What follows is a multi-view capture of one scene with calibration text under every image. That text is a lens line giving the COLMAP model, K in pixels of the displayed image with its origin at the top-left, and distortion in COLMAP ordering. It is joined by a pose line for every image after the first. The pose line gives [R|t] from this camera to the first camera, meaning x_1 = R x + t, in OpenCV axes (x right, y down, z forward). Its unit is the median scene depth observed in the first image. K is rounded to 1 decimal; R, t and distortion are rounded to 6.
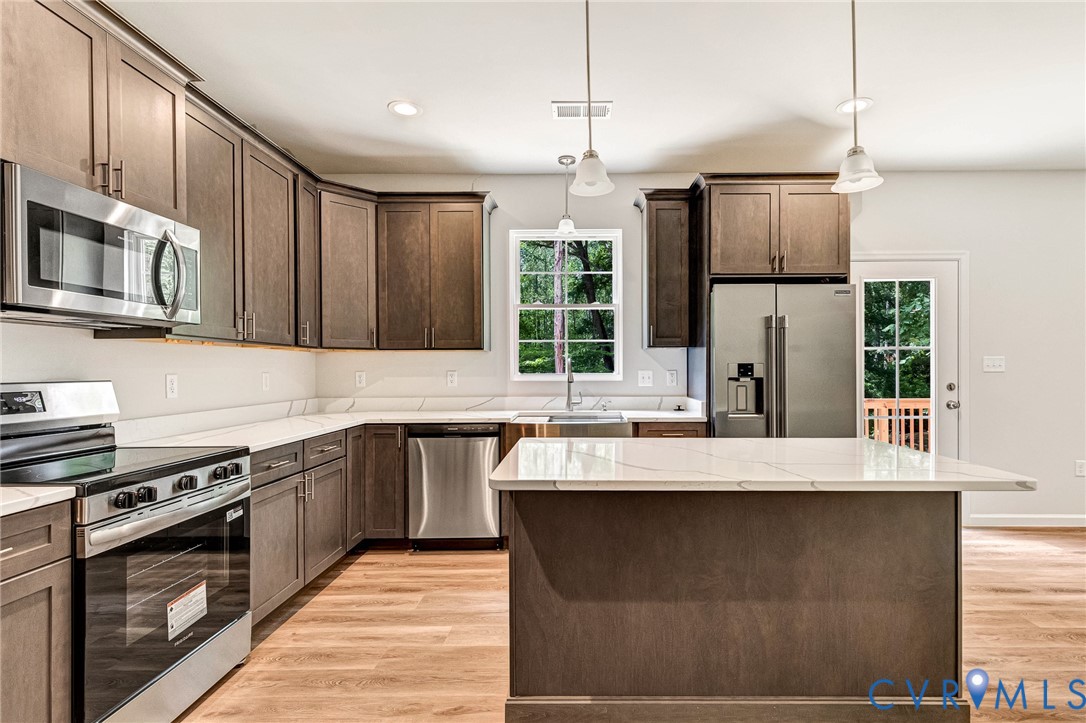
lens RADIAL K [[542.1, 0, 585.0], [0, 542.1, 369.5], [0, 0, 1]] dist [0.018140, -0.001086]
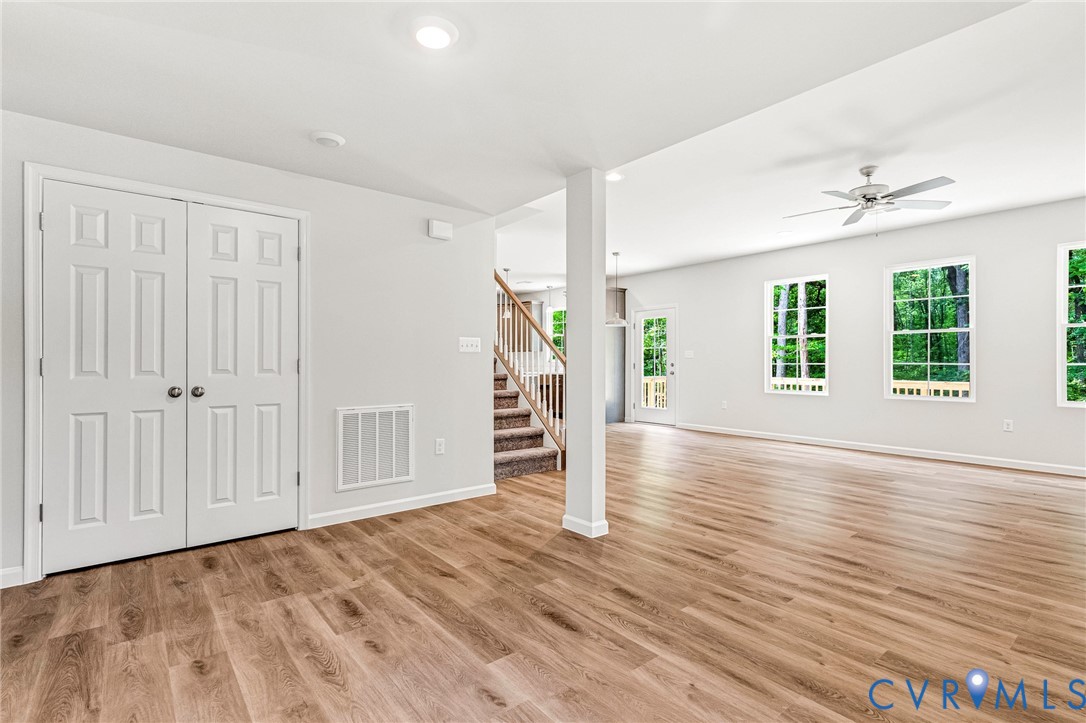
lens RADIAL K [[535.3, 0, 545.3], [0, 535.3, 365.0], [0, 0, 1]] dist [0.015979, 0.000194]
pose [[0.620883, 0.007084, -0.783872, 2.437668], [-0.005516, 0.999974, 0.004668, 0.029495], [0.783884, 0.001425, 0.620906, -0.898682]]
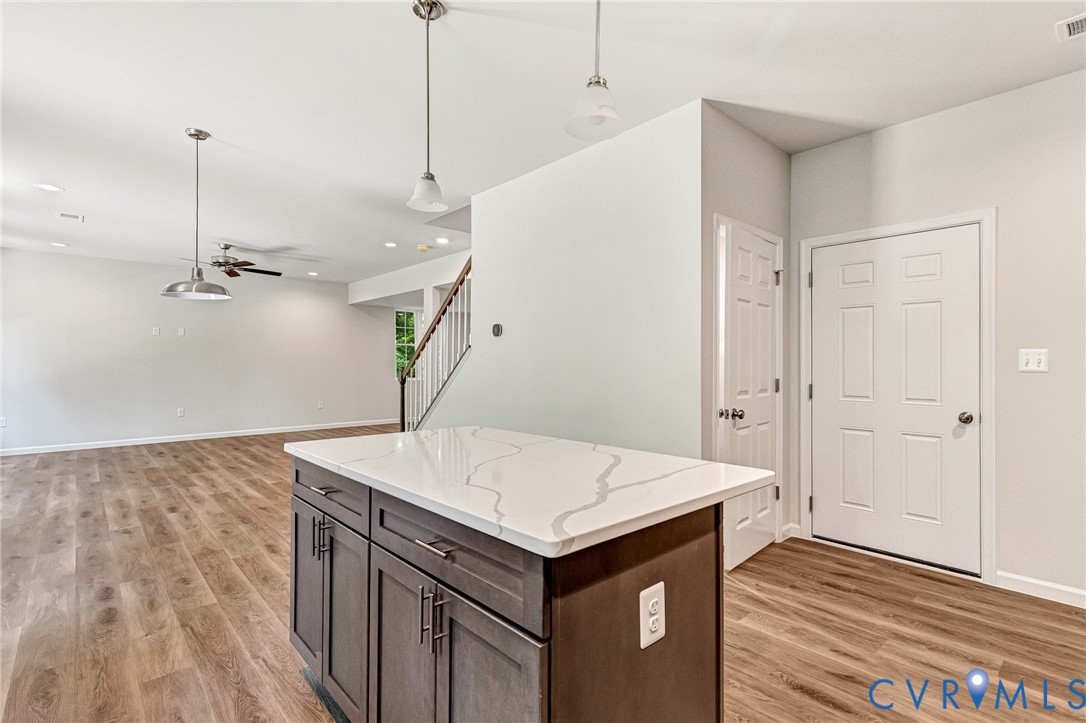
lens RADIAL K [[512.6, 0, 557.5], [0, 512.6, 381.7], [0, 0, 1]] dist [0.005254, 0.000033]
pose [[-0.672984, -0.023377, 0.739287, -0.273371], [0.000030, 0.999500, 0.031633, -0.001911], [-0.739657, 0.021311, -0.672647, 0.856362]]
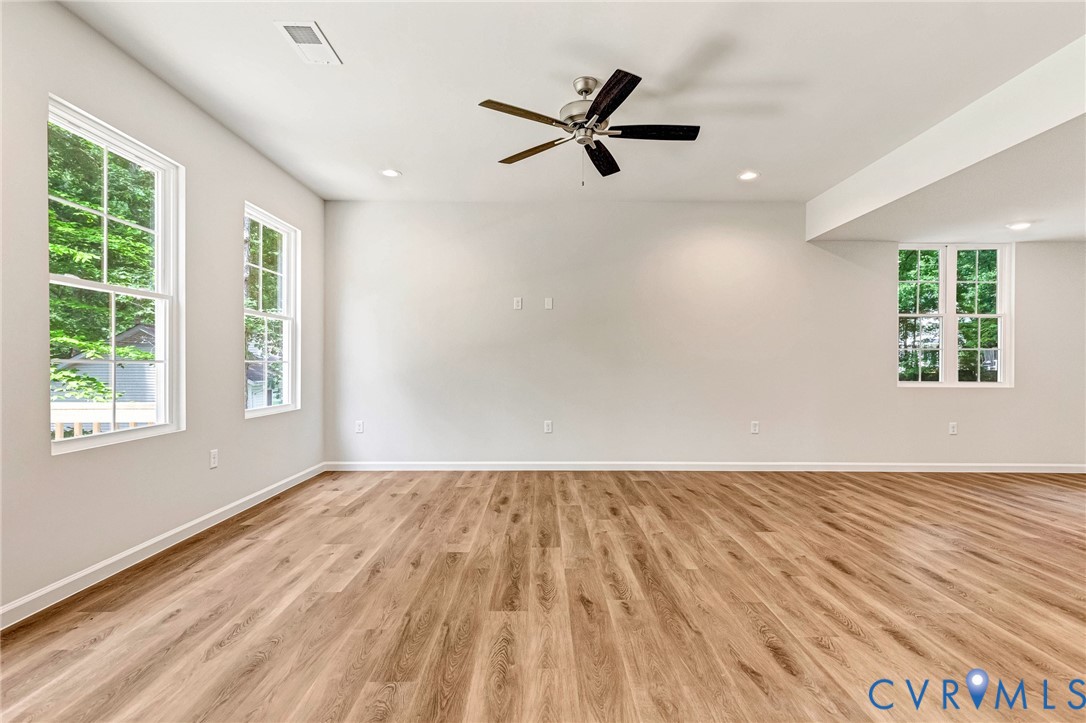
lens RADIAL K [[524.4, 0, 545.0], [0, 524.4, 363.4], [0, 0, 1]] dist [0.014713, -0.000520]
pose [[0.006494, 0.002550, 0.999976, 1.034940], [-0.000141, 0.999997, -0.002549, 0.031850], [-0.999979, -0.000124, 0.006495, 0.561747]]
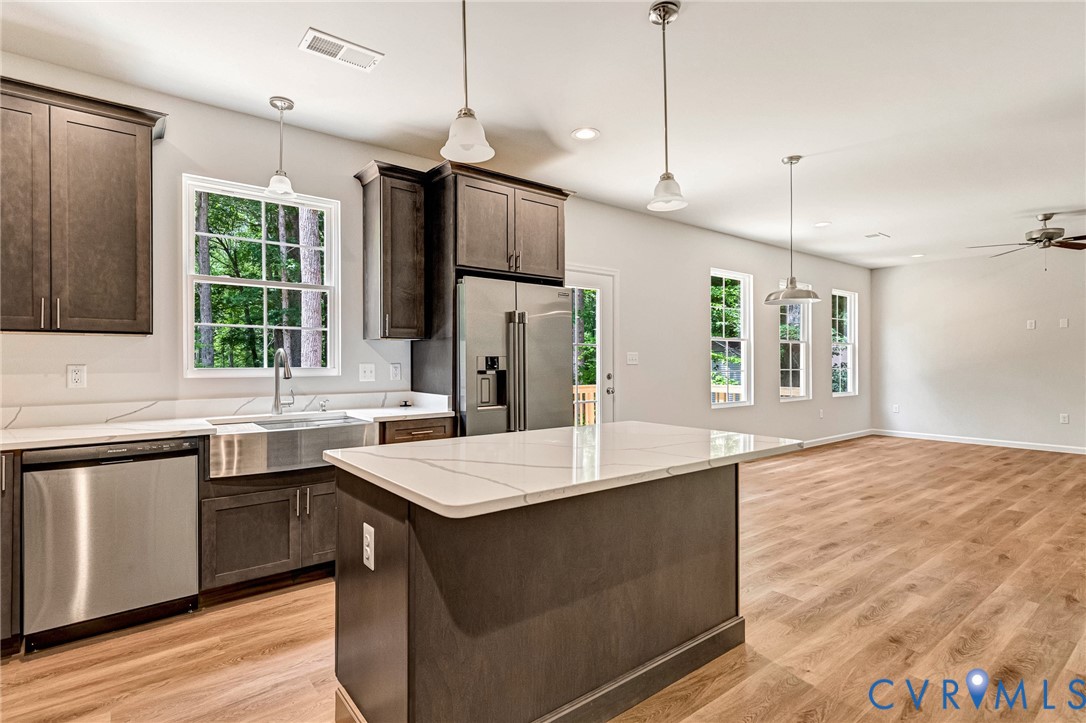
lens RADIAL K [[533.6, 0, 548.5], [0, 533.6, 358.6], [0, 0, 1]] dist [0.016724, -0.000930]
pose [[0.788749, 0.004660, 0.614698, -0.229855], [0.000467, 0.999966, -0.008180, 0.001052], [-0.614716, 0.006739, 0.788720, 0.140175]]
